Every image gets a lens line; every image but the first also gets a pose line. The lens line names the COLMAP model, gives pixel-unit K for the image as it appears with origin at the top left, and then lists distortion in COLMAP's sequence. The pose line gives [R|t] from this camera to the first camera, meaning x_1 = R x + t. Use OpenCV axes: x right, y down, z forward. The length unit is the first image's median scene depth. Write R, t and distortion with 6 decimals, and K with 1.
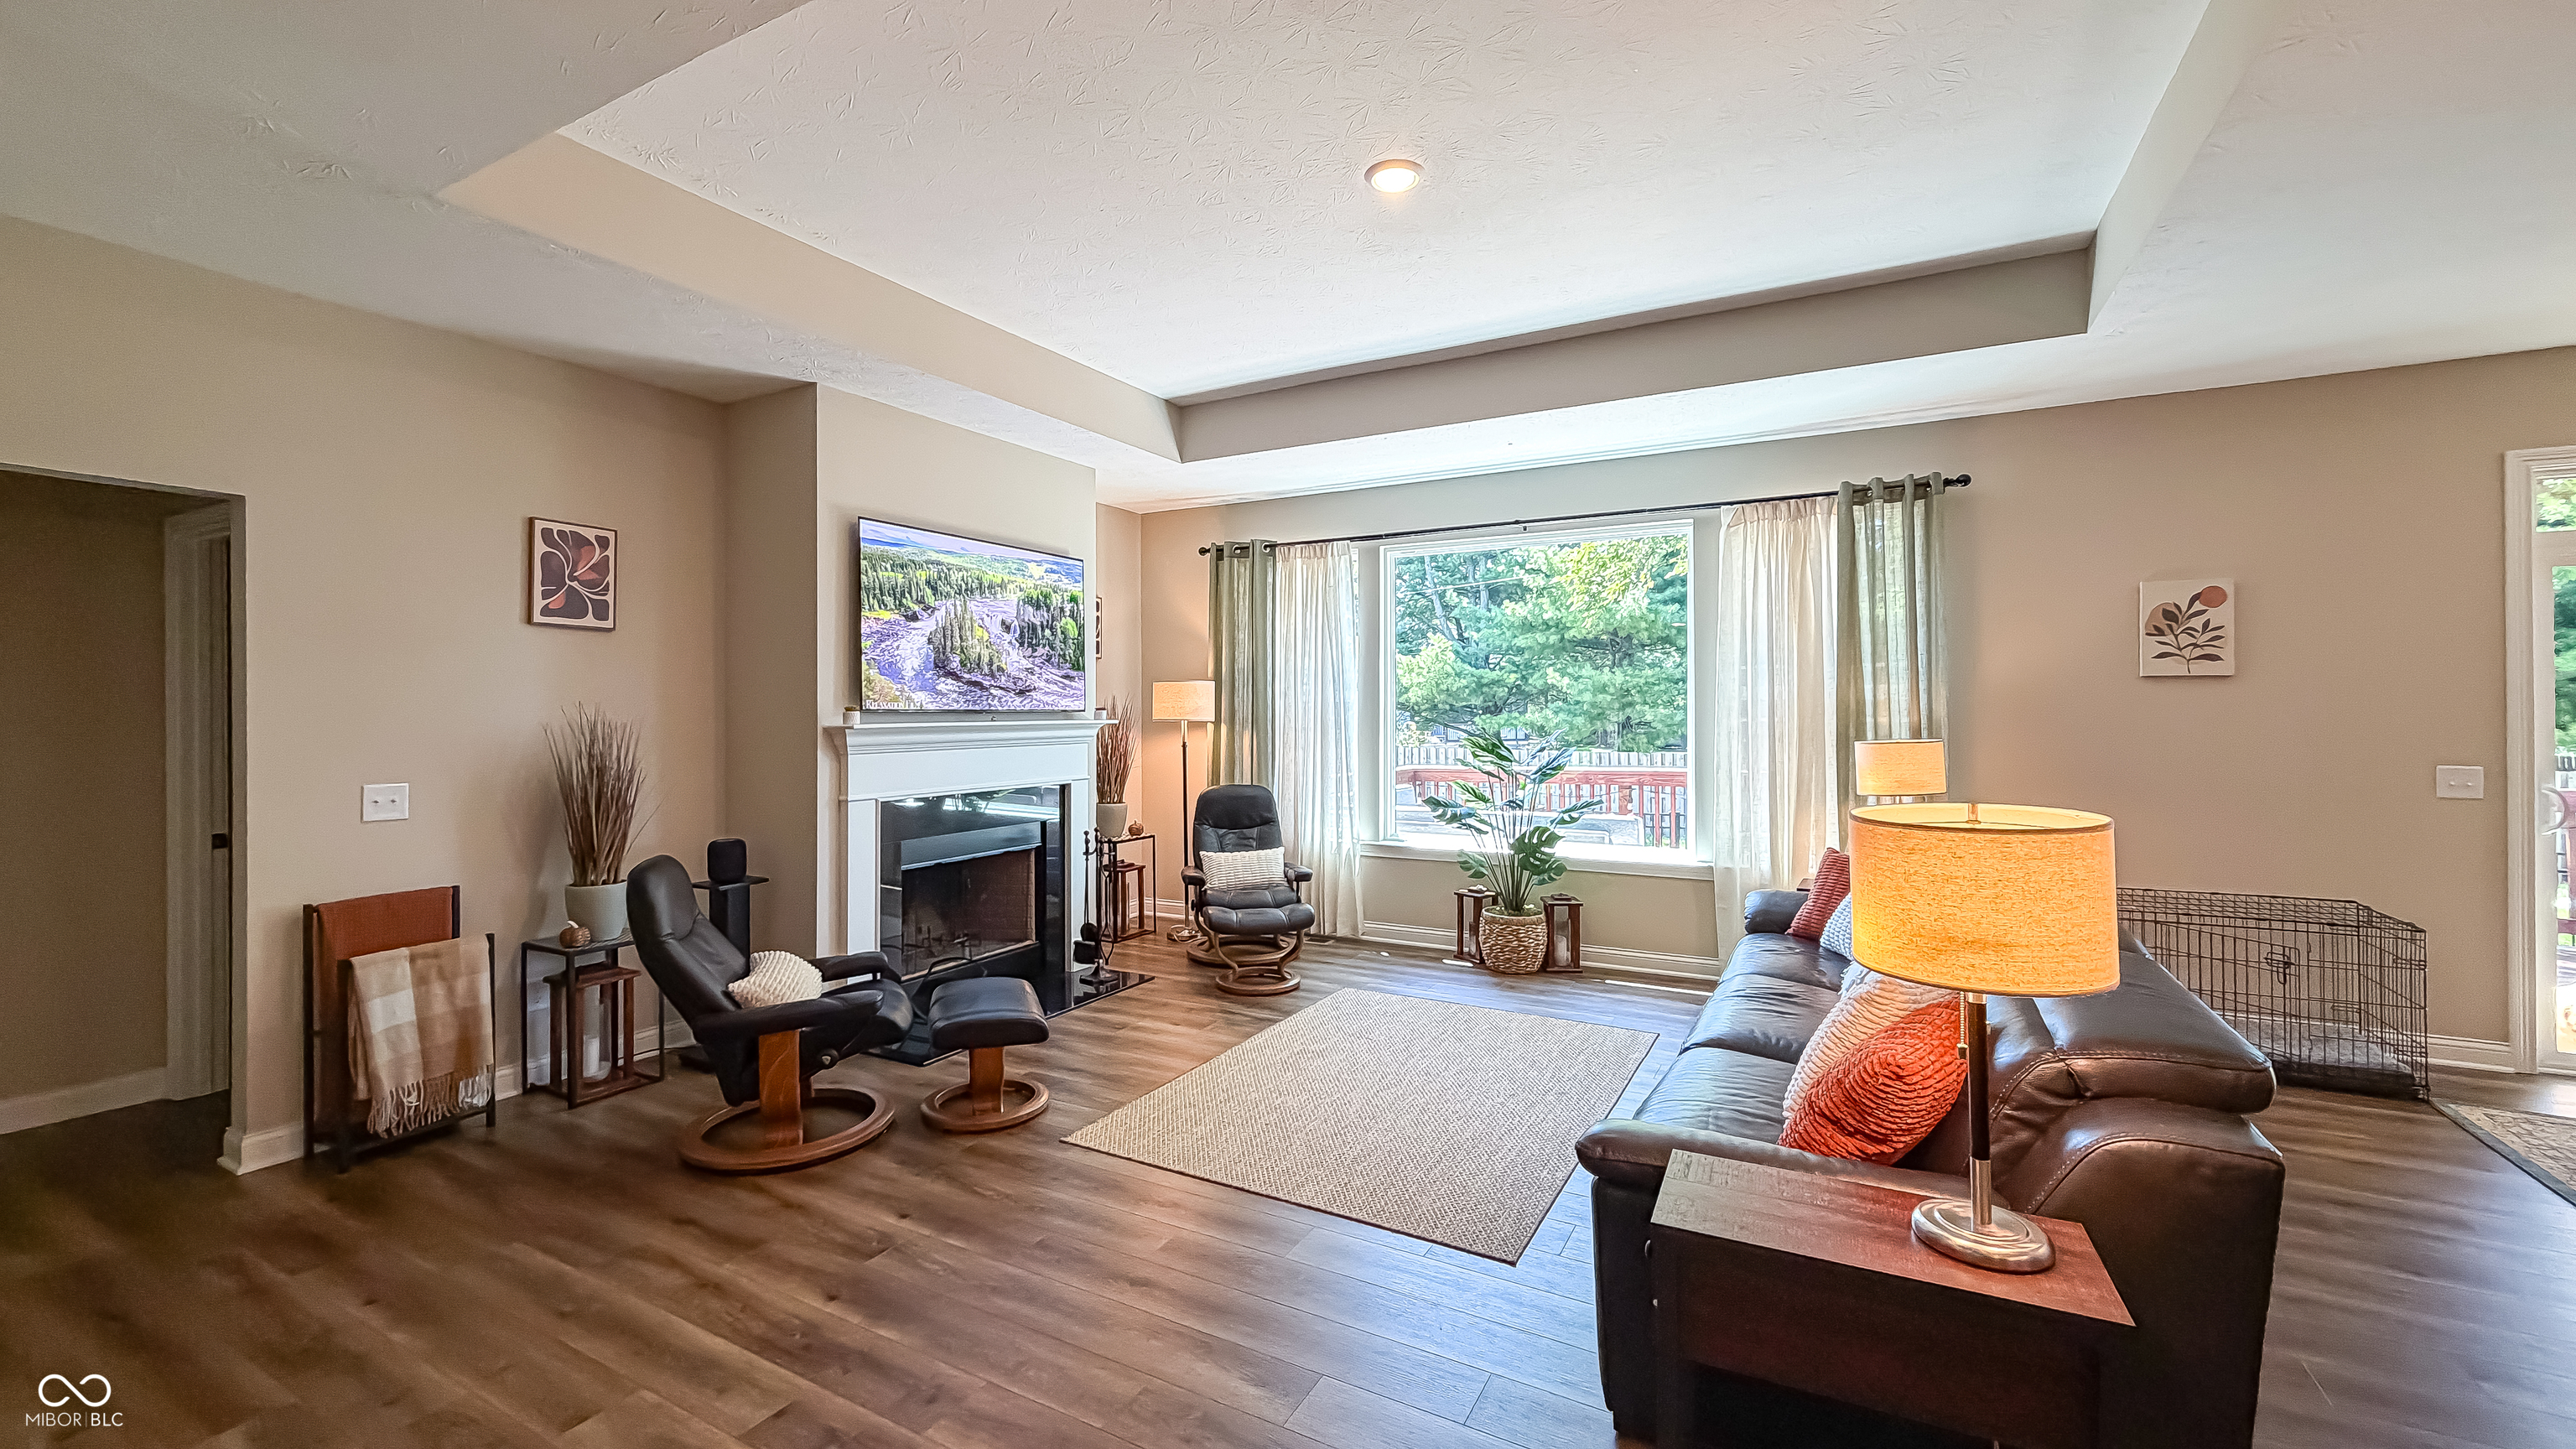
lens RADIAL K [[1032.0, 0, 1284.1], [0, 1032.0, 708.4], [0, 0, 1]] dist [0.000311, 0.000069]
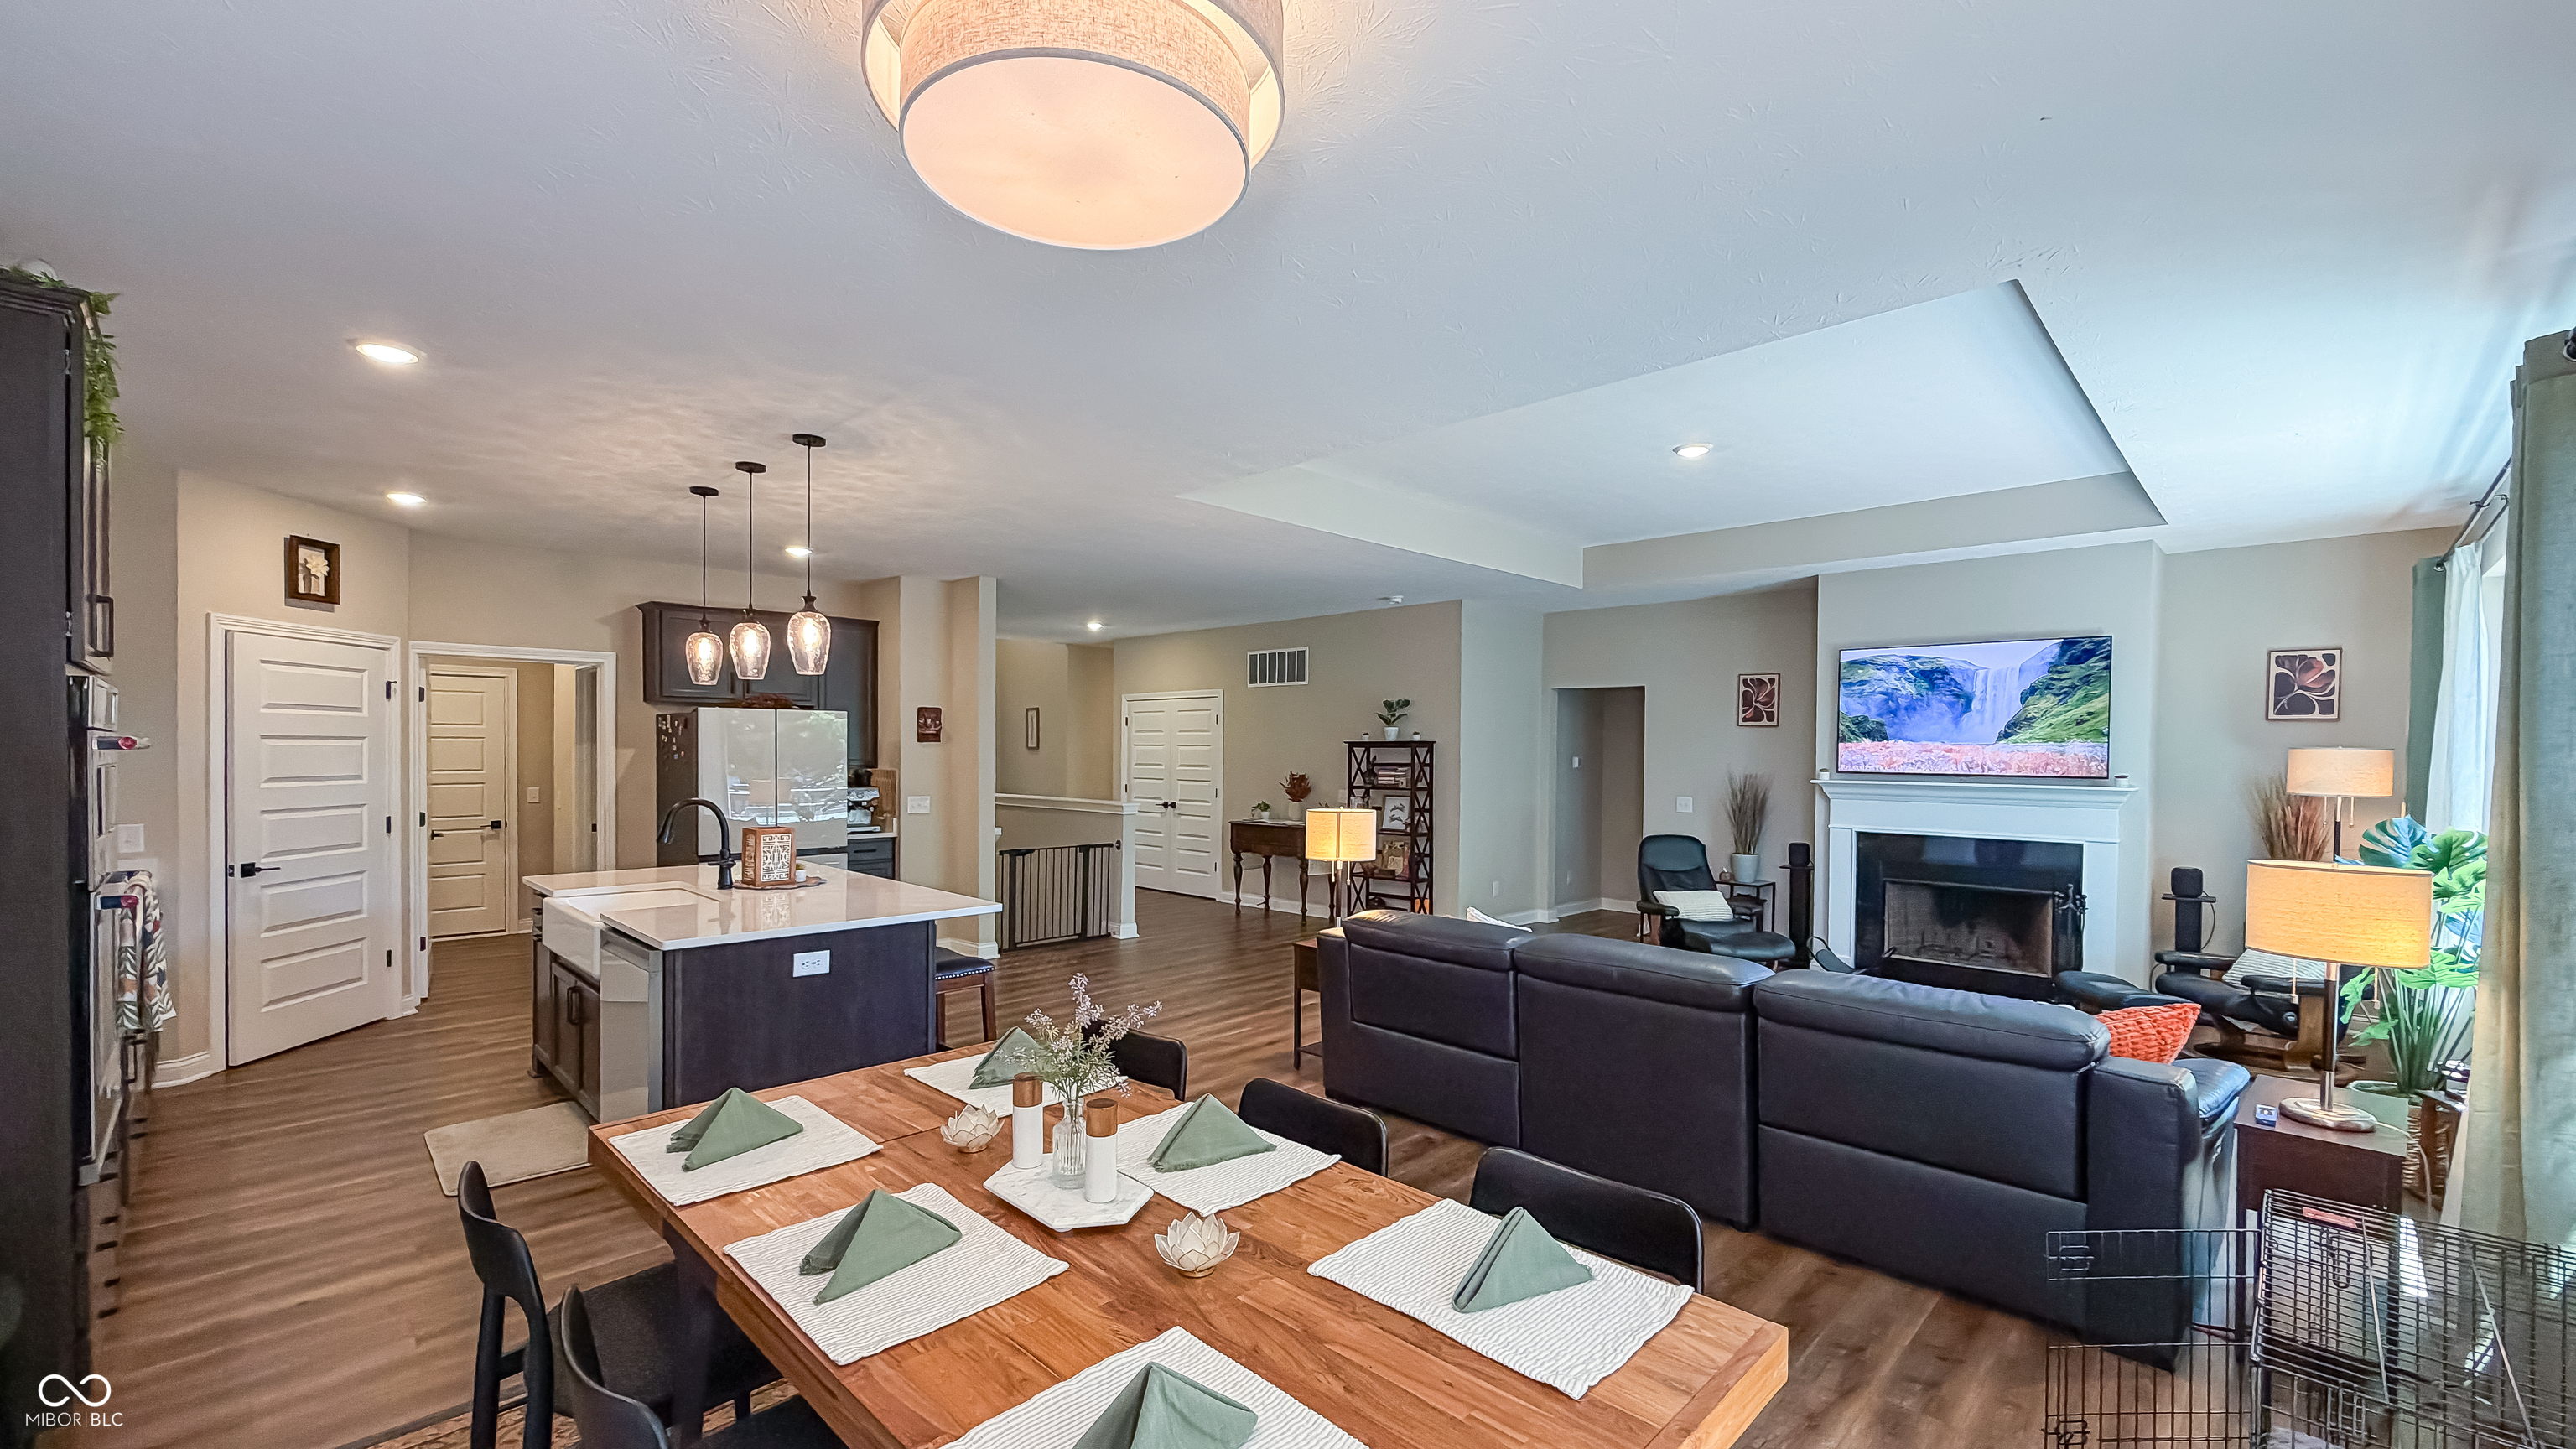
lens RADIAL K [[1051.2, 0, 1289.2], [0, 1051.2, 760.3], [0, 0, 1]] dist [0.000391, 0.000263]
pose [[-0.263367, 0.013200, -0.964605, 1.172857], [-0.005761, 0.999867, 0.015255, -0.030271], [0.964678, 0.009574, -0.263256, 0.518209]]
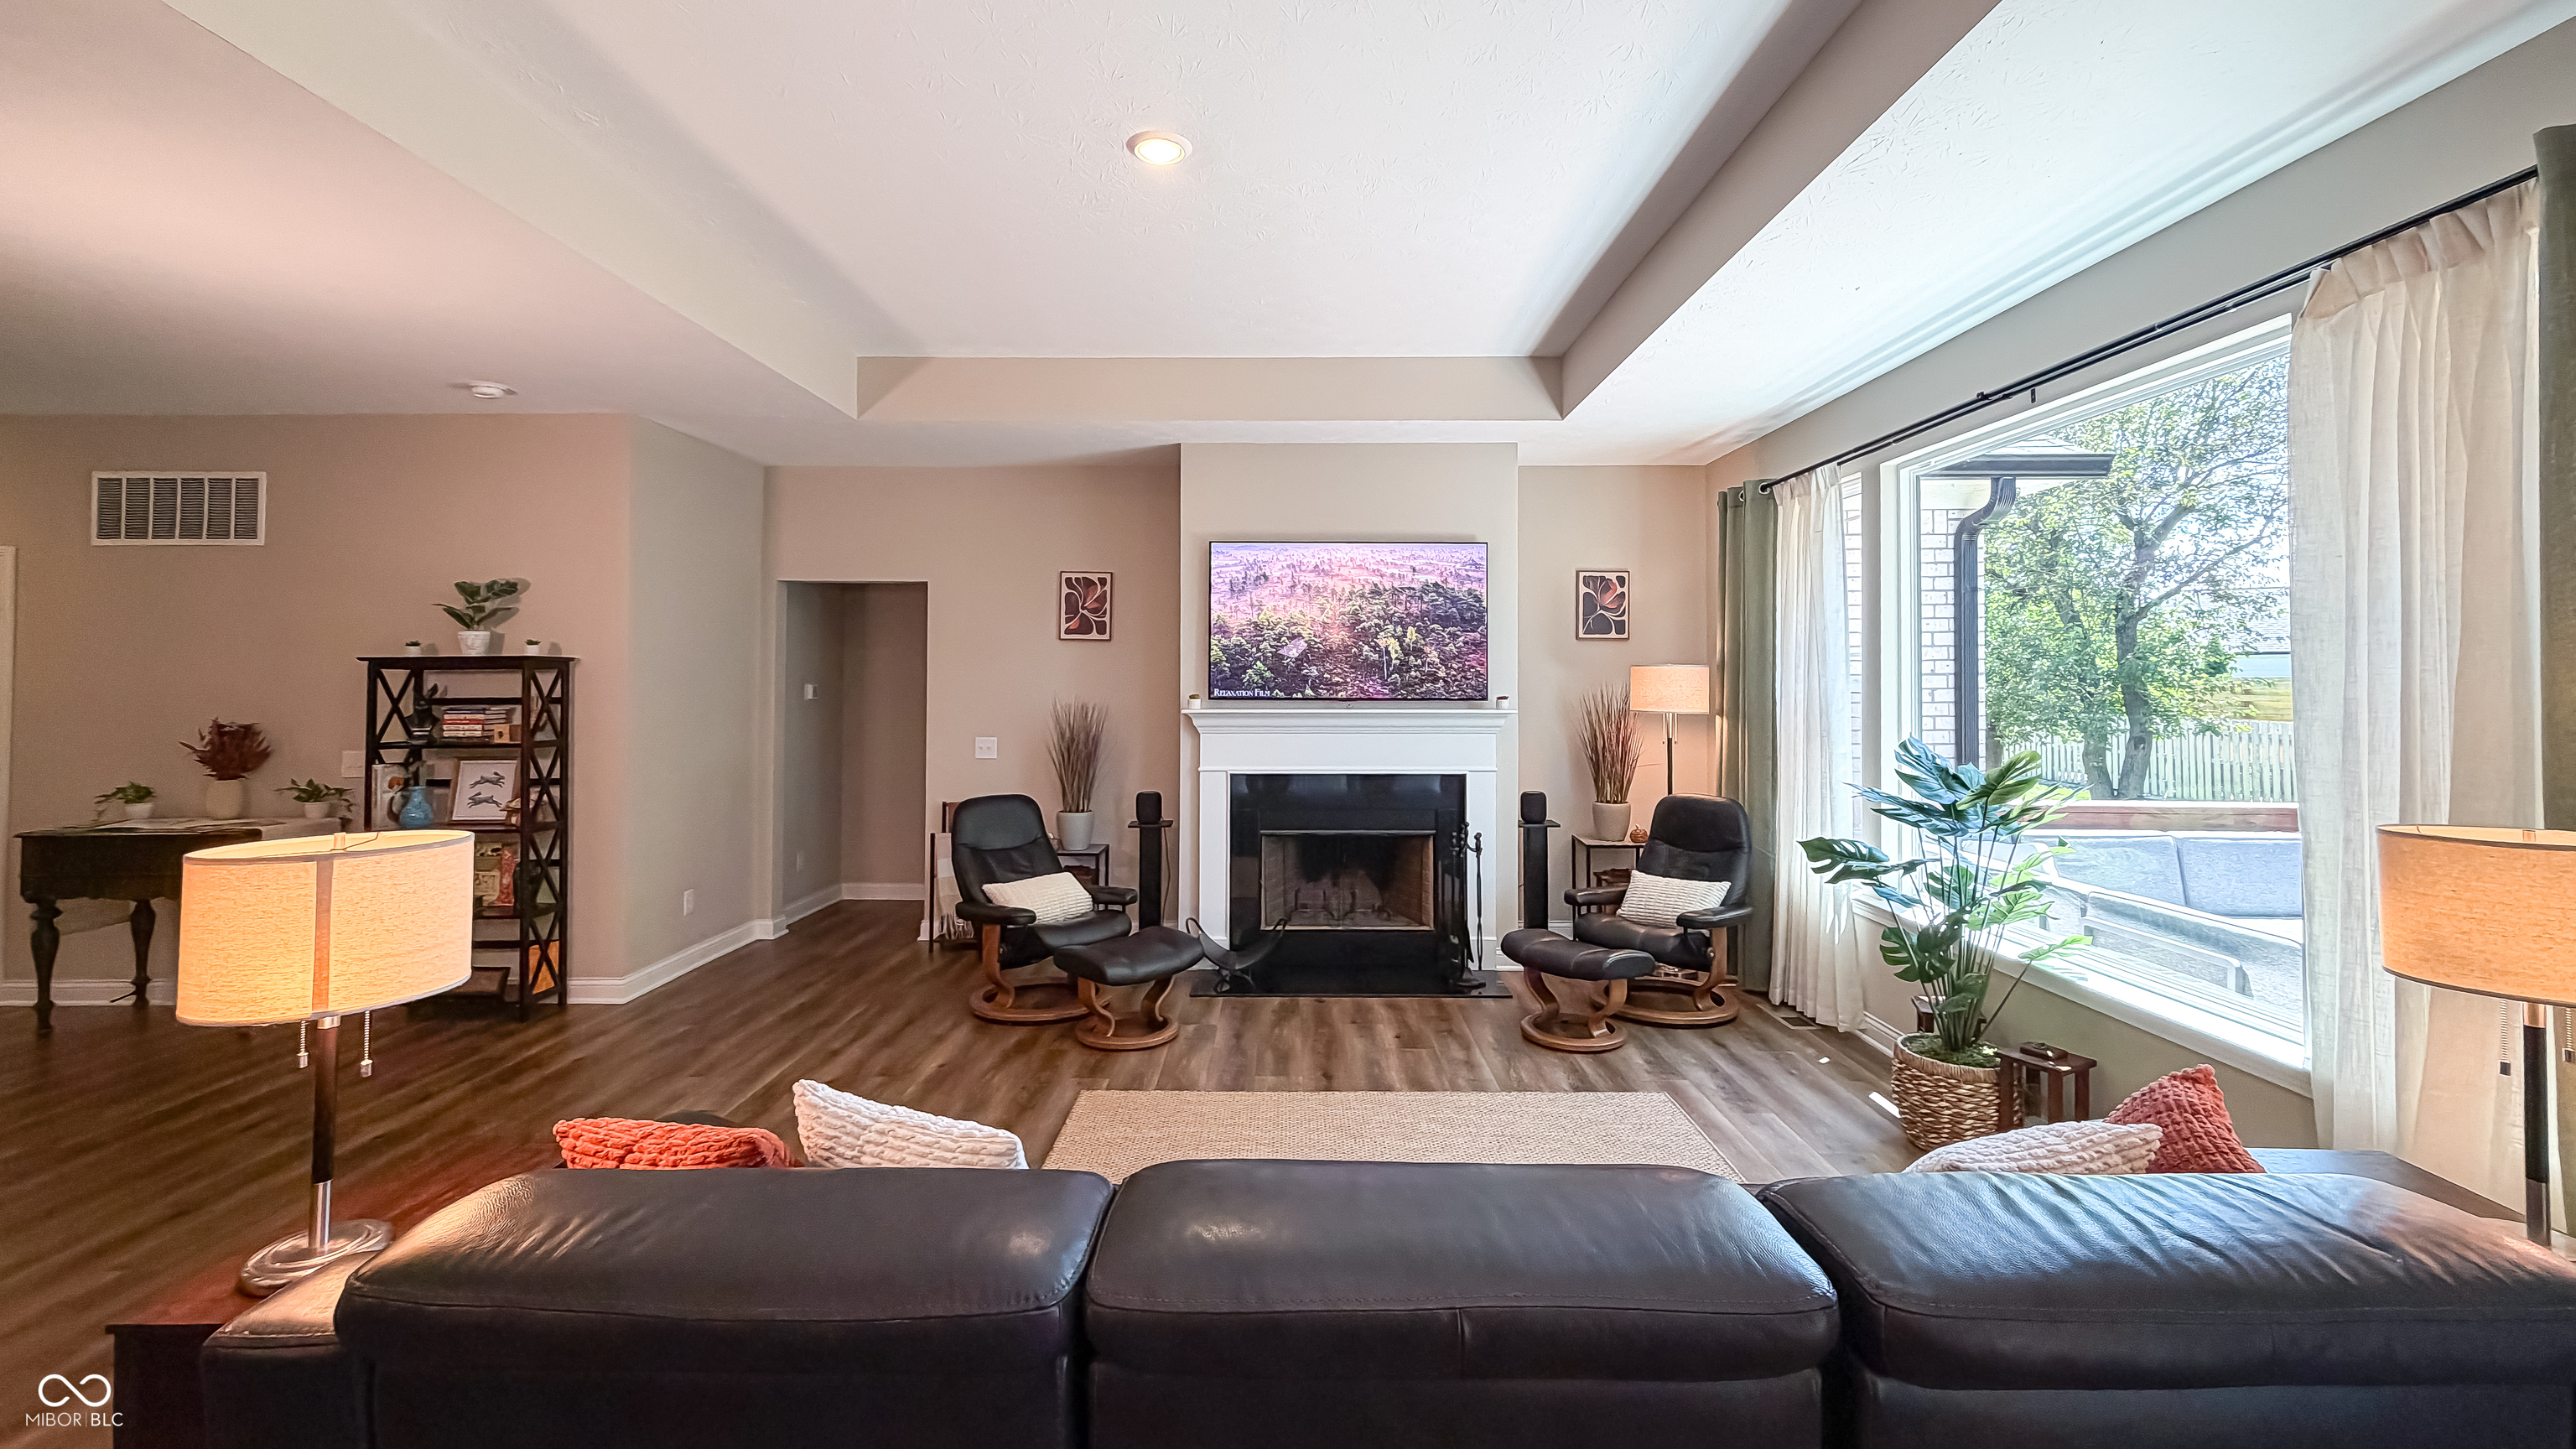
lens RADIAL K [[1055.9, 0, 1288.6], [0, 1055.9, 662.4], [0, 0, 1]] dist [0.001967, -0.000330]
pose [[0.485719, -0.011753, -0.874036, 0.625833], [-0.001865, 0.999893, -0.014482, -0.019276], [0.874113, 0.008664, 0.485645, 0.399905]]
